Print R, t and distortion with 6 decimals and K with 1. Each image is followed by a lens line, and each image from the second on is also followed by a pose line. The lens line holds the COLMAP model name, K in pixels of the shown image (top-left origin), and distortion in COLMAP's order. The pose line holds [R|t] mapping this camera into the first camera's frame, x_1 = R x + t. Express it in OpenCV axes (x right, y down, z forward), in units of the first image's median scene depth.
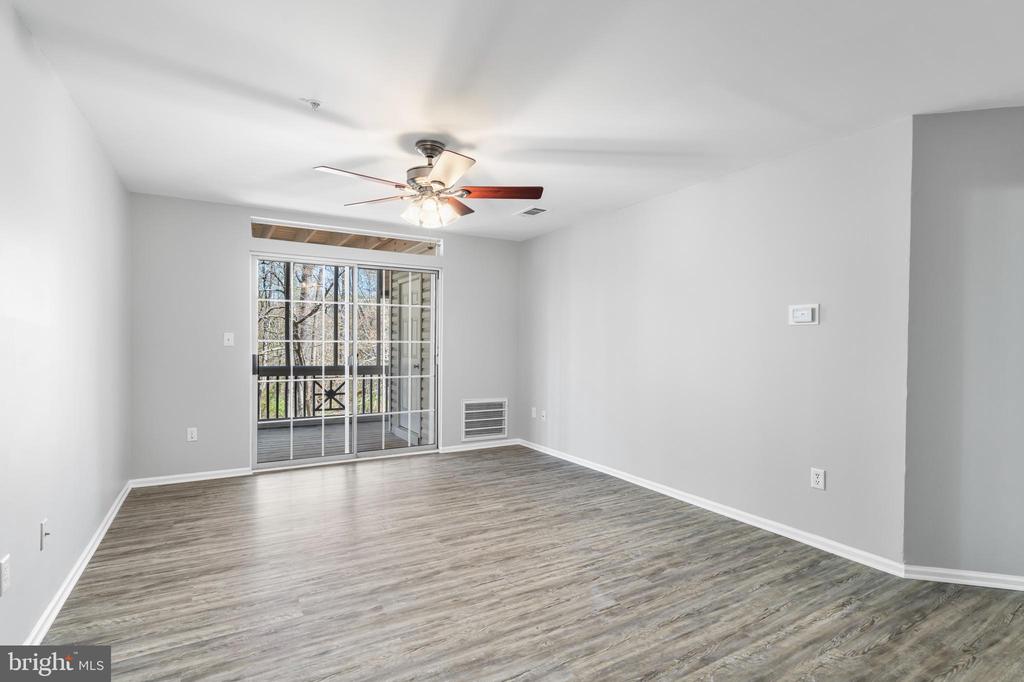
lens RADIAL K [[470.2, 0, 523.3], [0, 470.2, 345.9], [0, 0, 1]] dist [-0.002079, -0.000141]
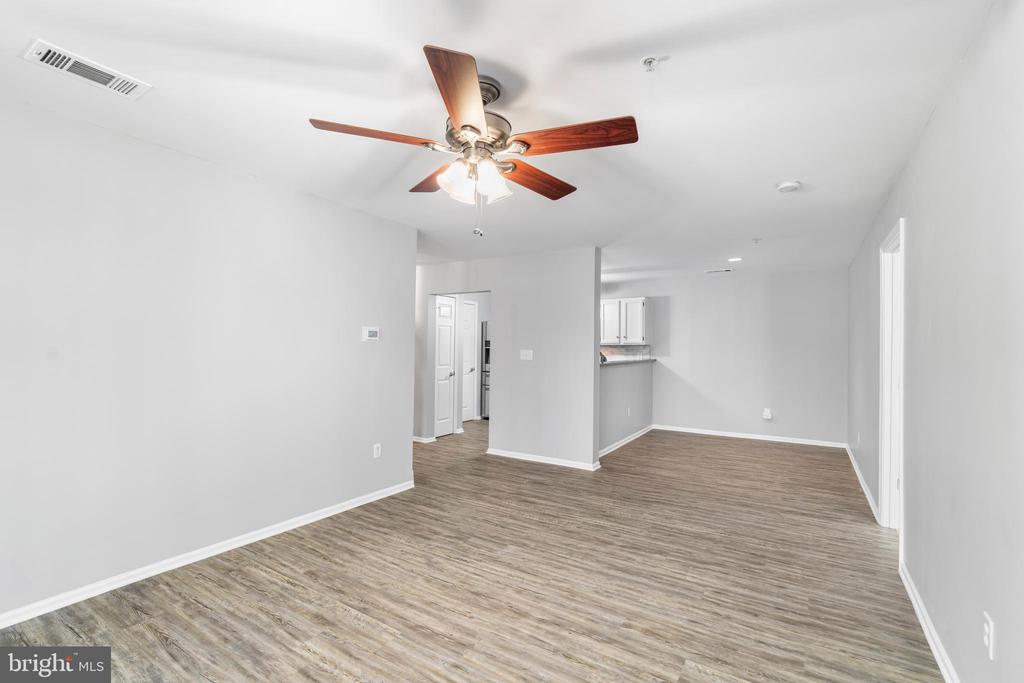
lens RADIAL K [[487.9, 0, 512.0], [0, 487.9, 341.5], [0, 0, 1]] dist [-0.001531, 0.001024]
pose [[-0.442344, -0.000763, 0.896845, -0.872440], [-0.009826, 0.999944, -0.003995, -0.047327], [-0.896792, -0.010579, -0.442327, 1.281111]]
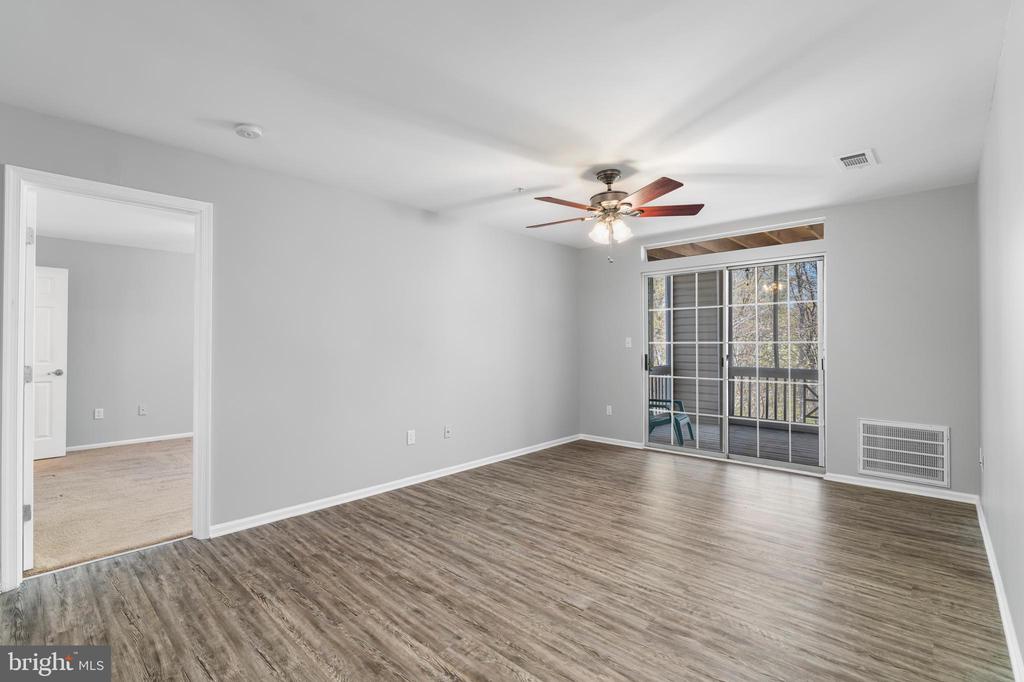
lens RADIAL K [[487.9, 0, 512.0], [0, 487.9, 341.0], [0, 0, 1]] dist [-0.001531, 0.001024]
pose [[0.276969, -0.014172, -0.960774, 0.886029], [-0.000712, 0.999888, -0.014954, 0.003109], [0.960879, 0.004826, 0.276928, 0.443434]]
